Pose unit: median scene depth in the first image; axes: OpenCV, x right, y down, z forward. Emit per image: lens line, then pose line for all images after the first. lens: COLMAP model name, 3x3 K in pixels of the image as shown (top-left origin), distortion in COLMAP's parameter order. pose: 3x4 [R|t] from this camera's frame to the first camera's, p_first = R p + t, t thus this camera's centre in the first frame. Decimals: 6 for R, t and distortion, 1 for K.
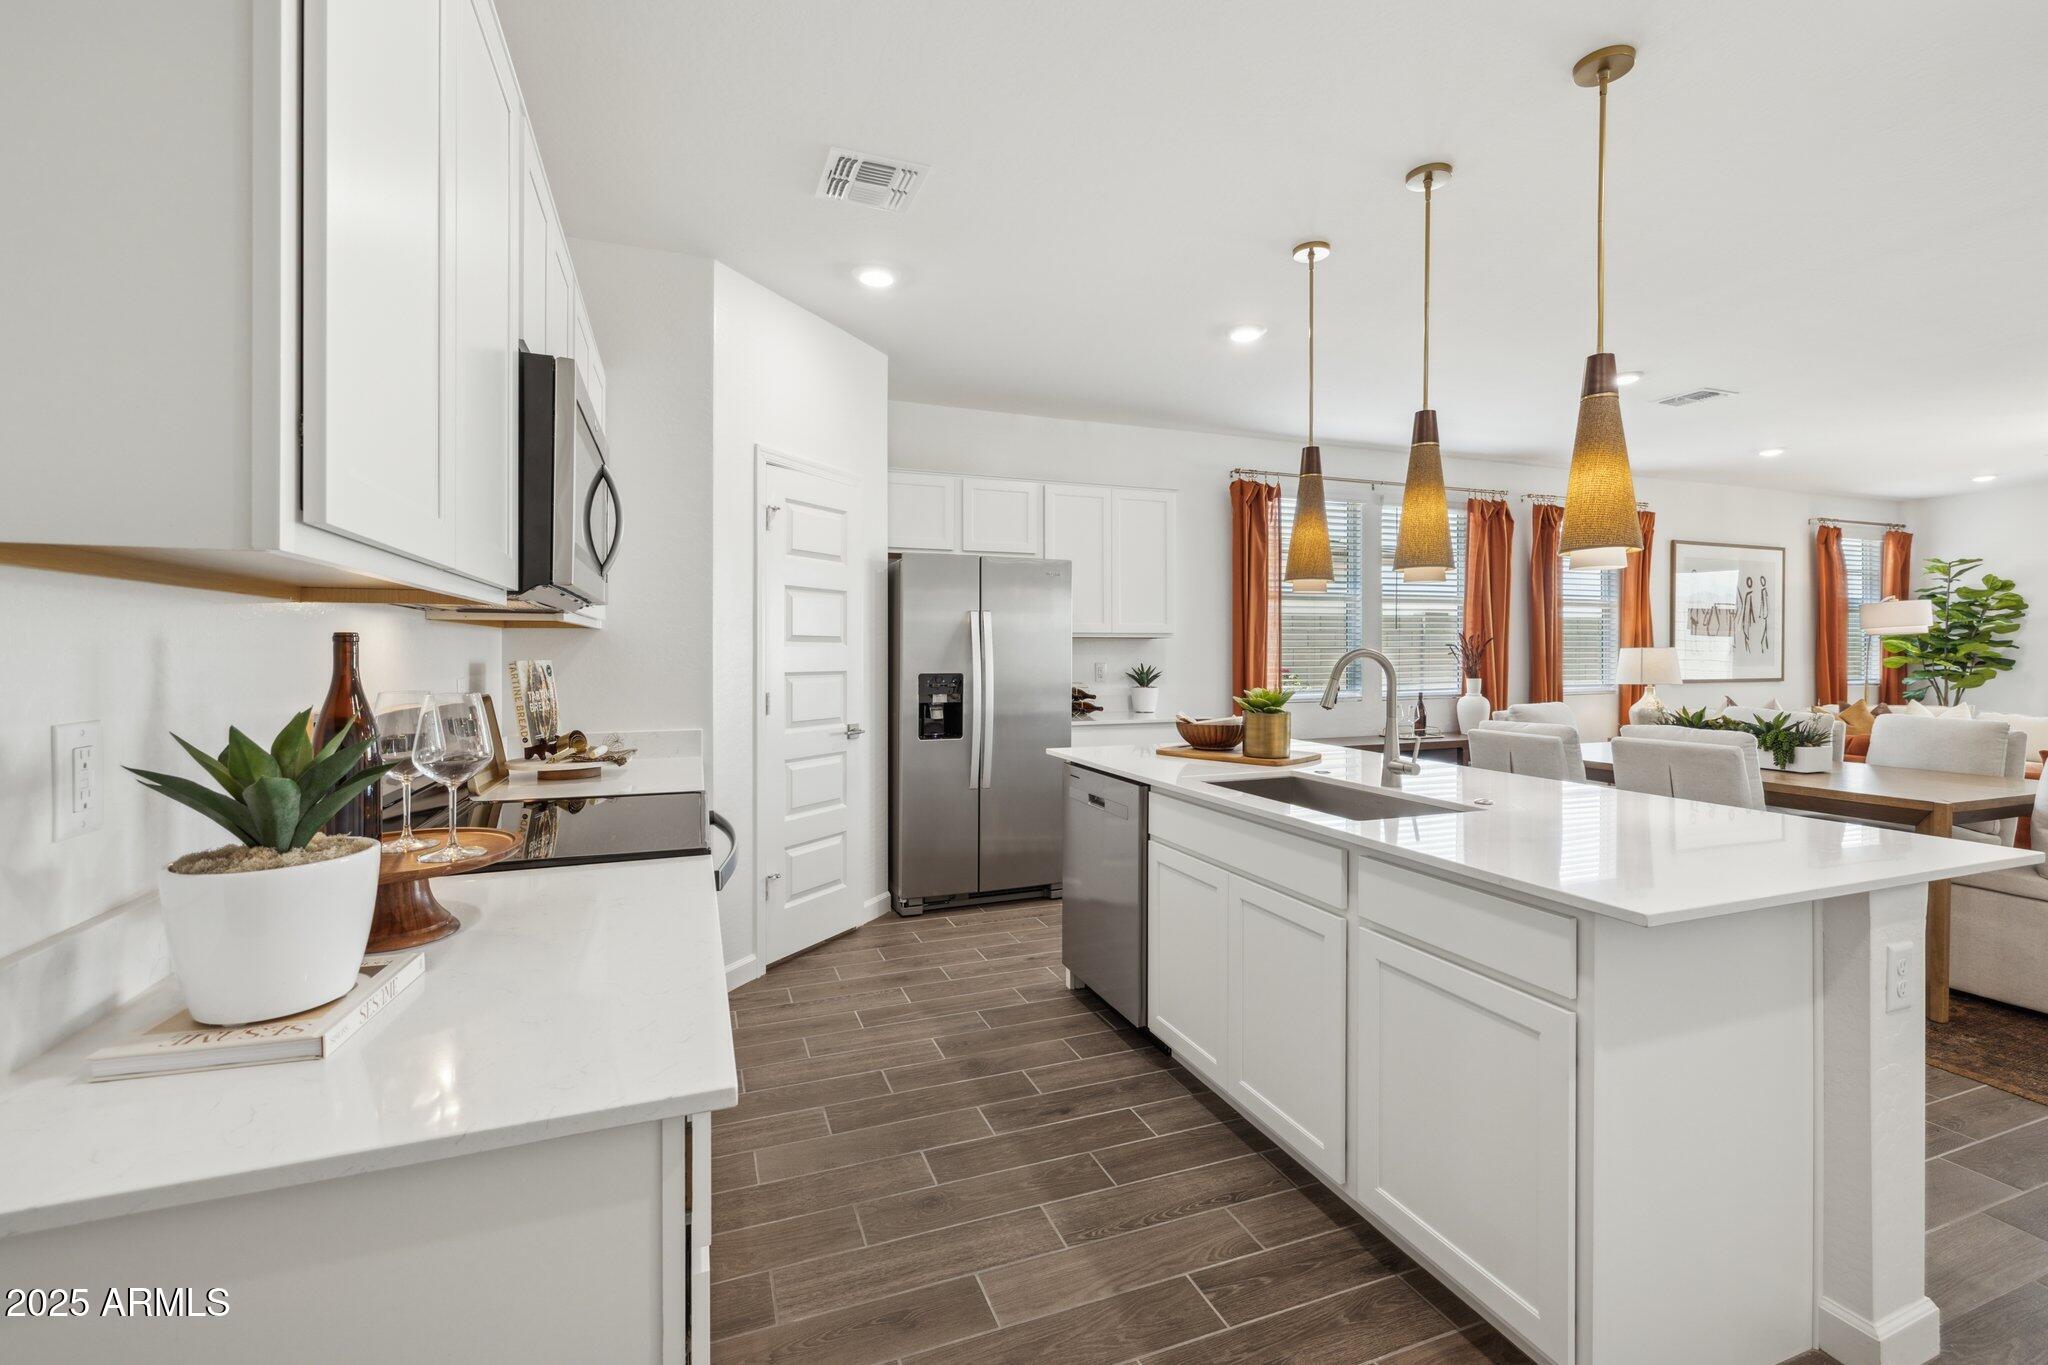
lens RADIAL K [[875.9, 0, 1023.6], [0, 875.9, 655.6], [0, 0, 1]] dist [0.002202, 0.000089]
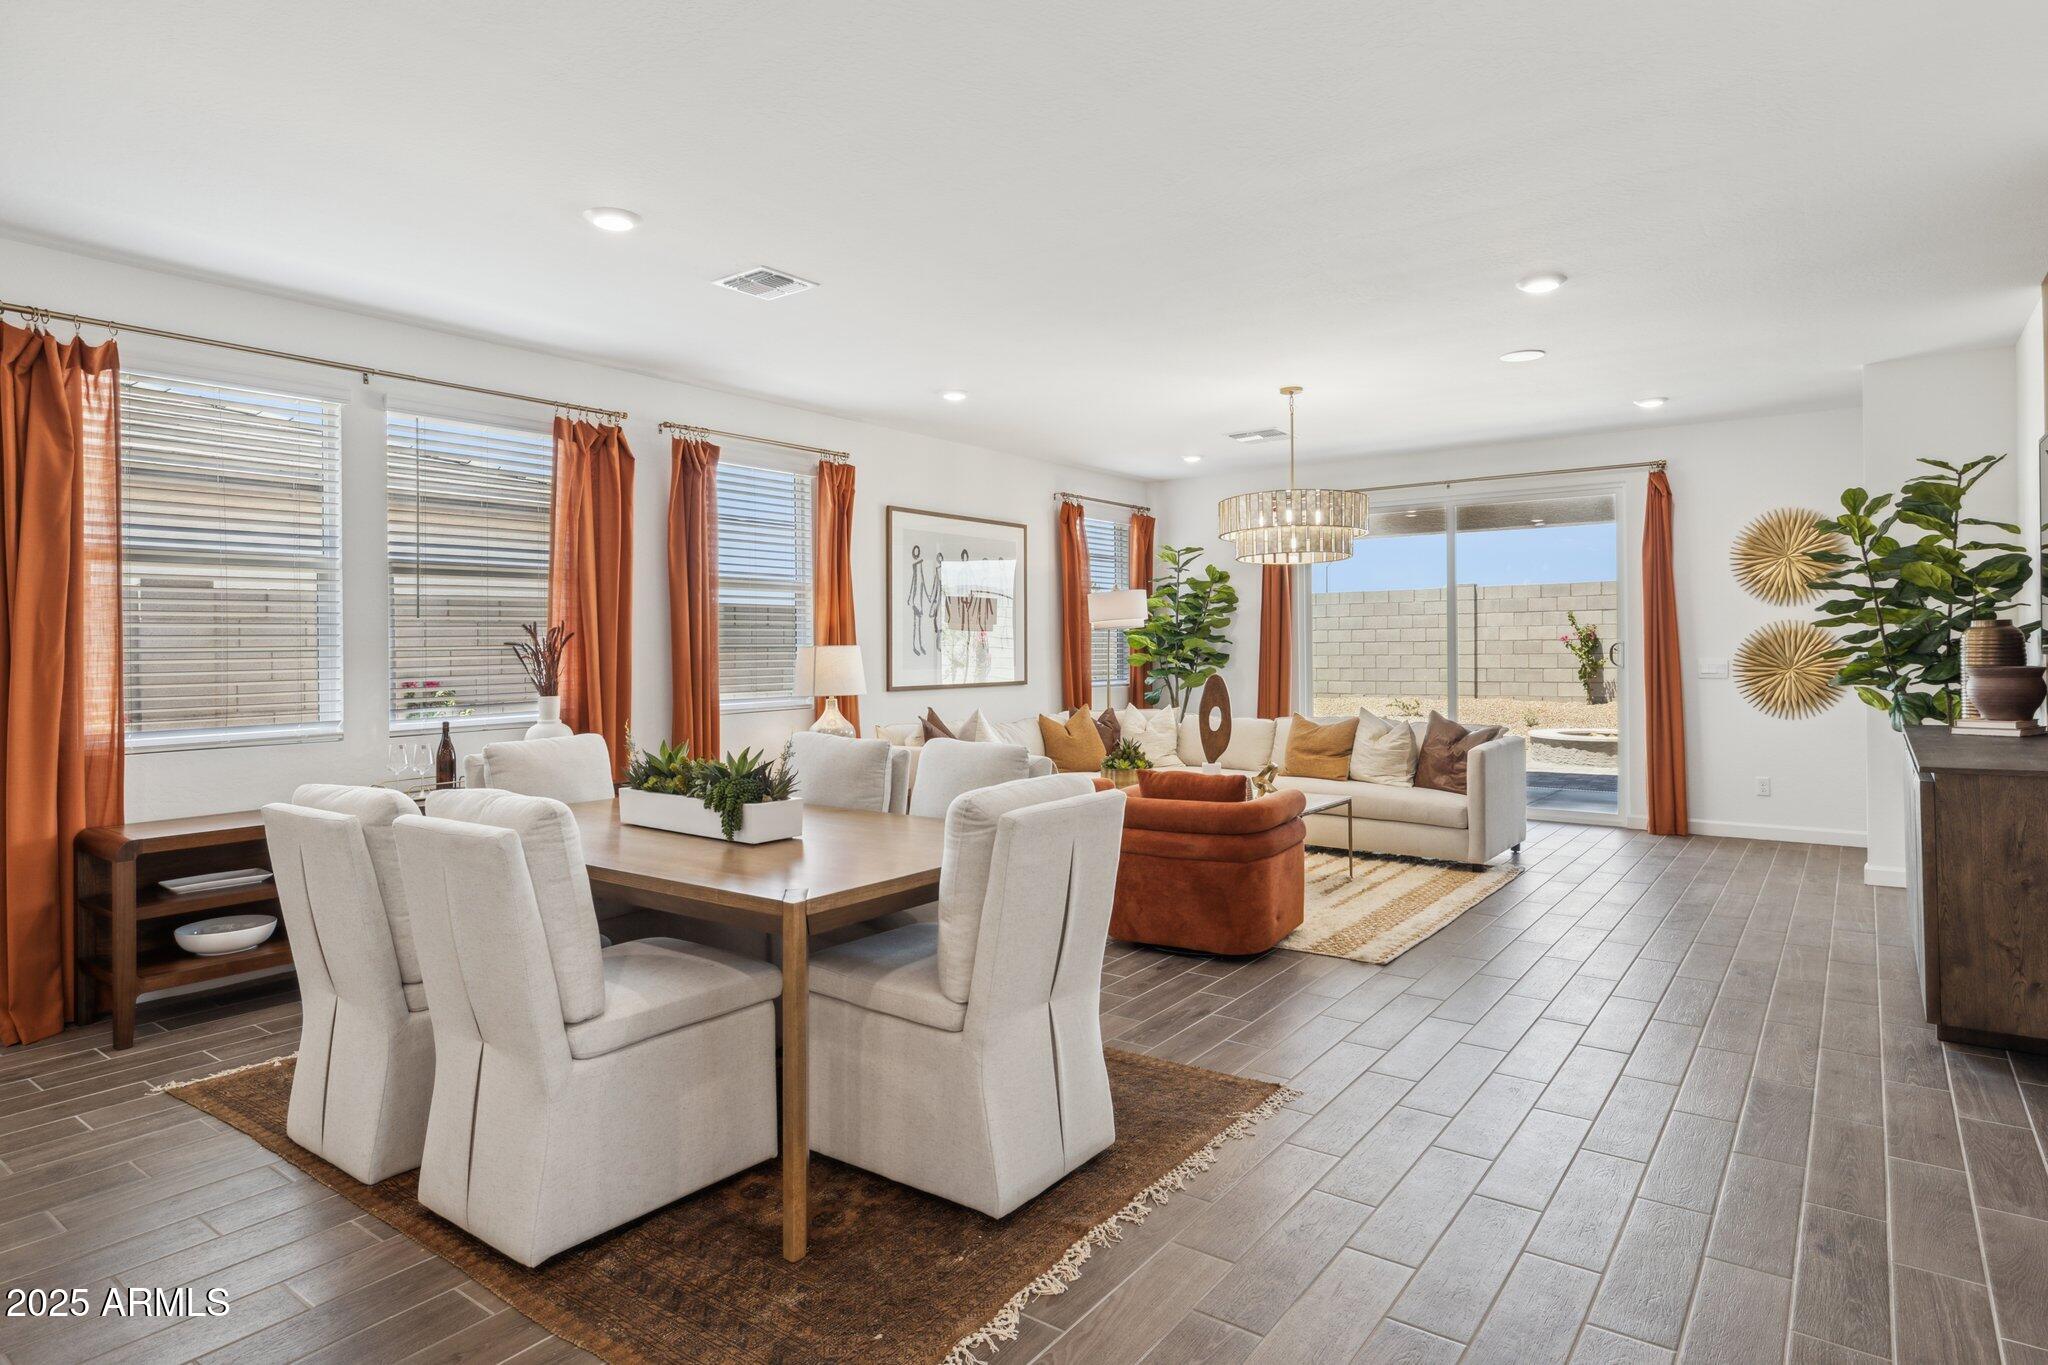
lens RADIAL K [[1127.2, 0, 1022.8], [0, 1127.2, 646.9], [0, 0, 1]] dist [0.002400, -0.000117]
pose [[0.845323, -0.006476, 0.534216, 0.459116], [0.010523, 0.999934, -0.004528, -0.003042], [-0.534151, 0.009449, 0.845336, 0.148375]]
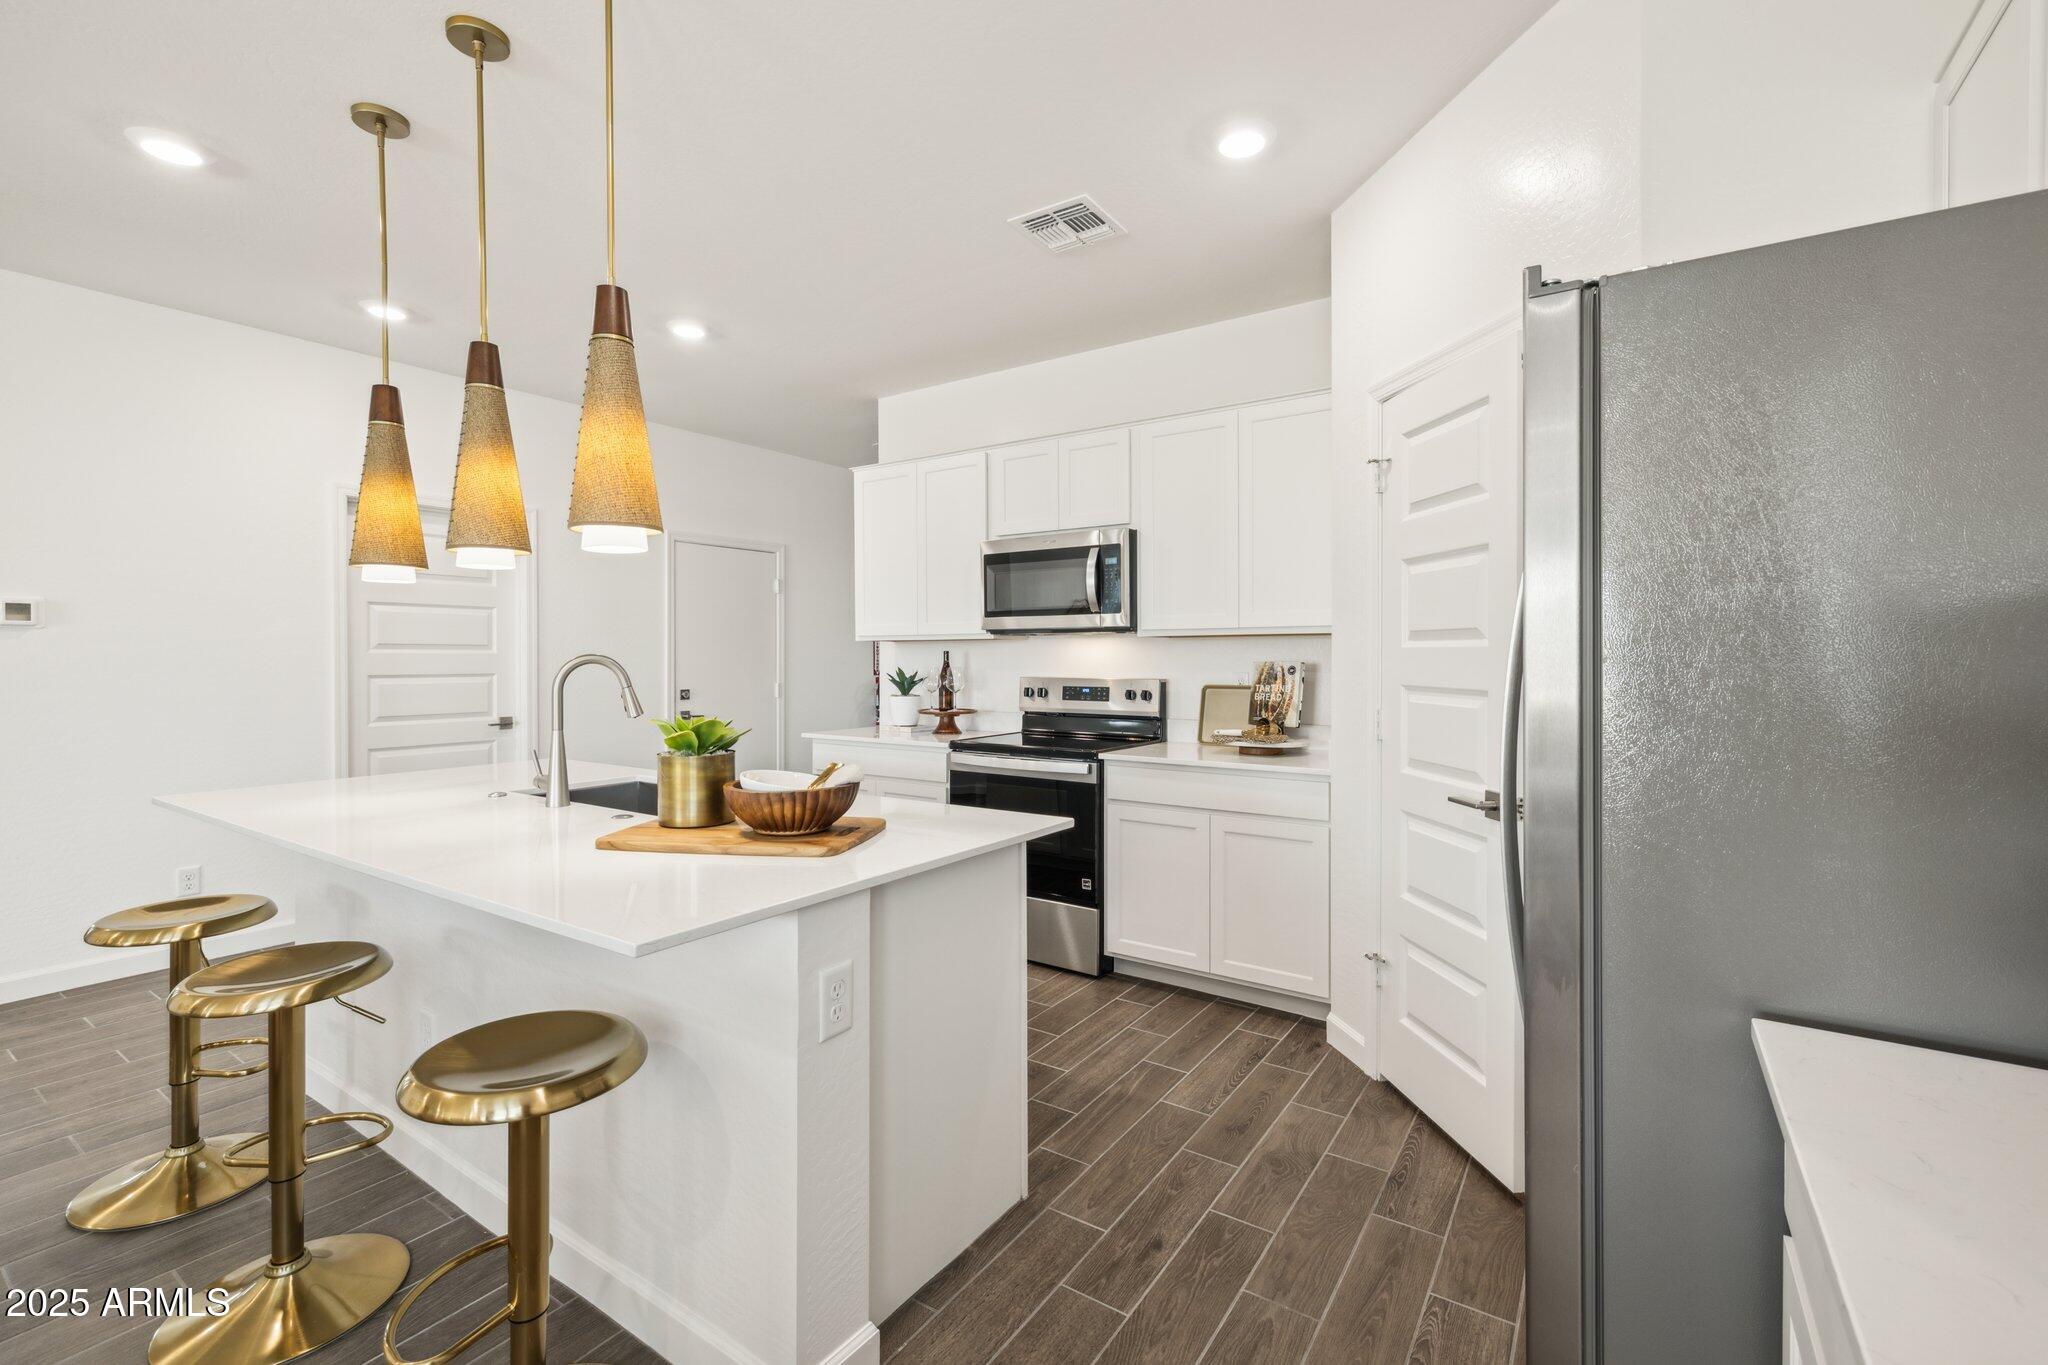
lens RADIAL K [[889.3, 0, 1017.2], [0, 889.3, 656.9], [0, 0, 1]] dist [0.000421, 0.000104]
pose [[-0.822926, 0.002078, -0.568145, 0.273217], [0.000034, 0.999993, 0.003609, -0.003921], [0.568149, 0.002951, -0.822921, 1.005779]]
